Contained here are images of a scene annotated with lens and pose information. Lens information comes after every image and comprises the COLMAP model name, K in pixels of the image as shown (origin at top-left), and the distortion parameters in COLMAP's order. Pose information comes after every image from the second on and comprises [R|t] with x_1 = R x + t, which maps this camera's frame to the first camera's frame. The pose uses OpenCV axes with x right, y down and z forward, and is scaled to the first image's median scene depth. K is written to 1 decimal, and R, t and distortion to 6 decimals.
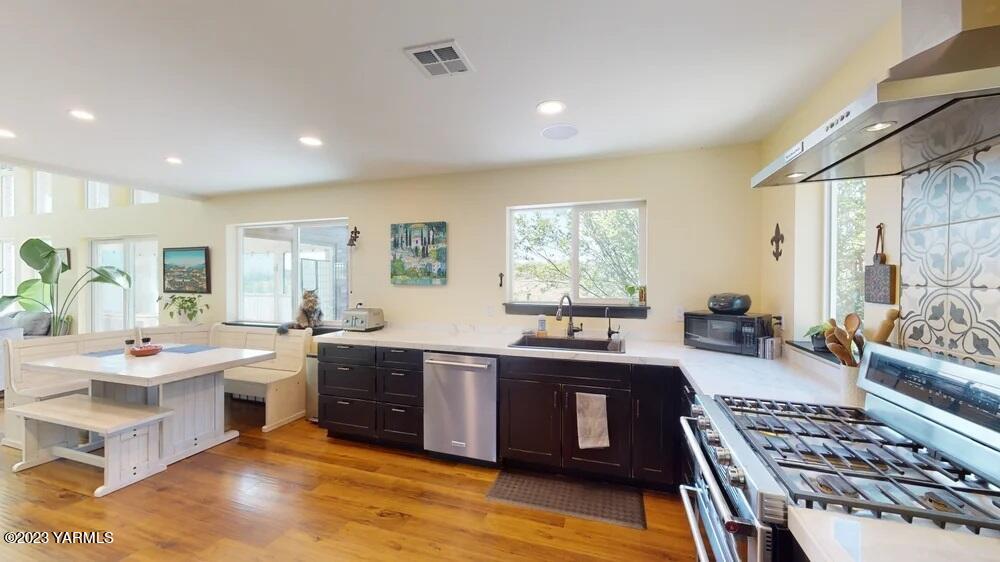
lens RADIAL K [[364.6, 0, 494.4], [0, 364.6, 279.5], [0, 0, 1]] dist [0.012647, -0.000508]
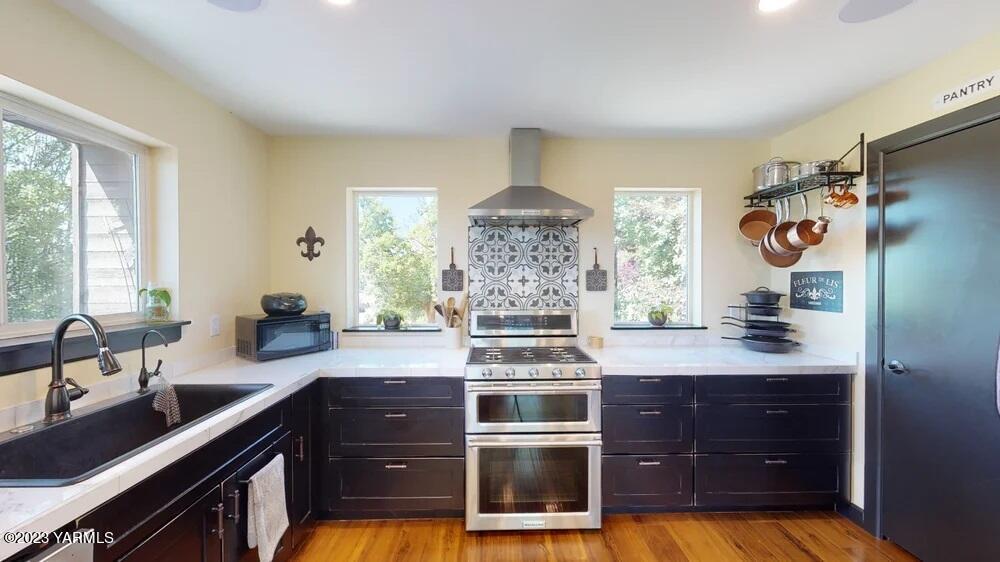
lens RADIAL K [[364.6, 0, 492.0], [0, 364.6, 269.7], [0, 0, 1]] dist [0.012647, -0.000508]
pose [[-0.325470, 0.024226, 0.945242, -0.767400], [0.001356, 0.999683, -0.025154, 0.006644], [-0.945552, -0.006905, -0.325399, 1.491142]]
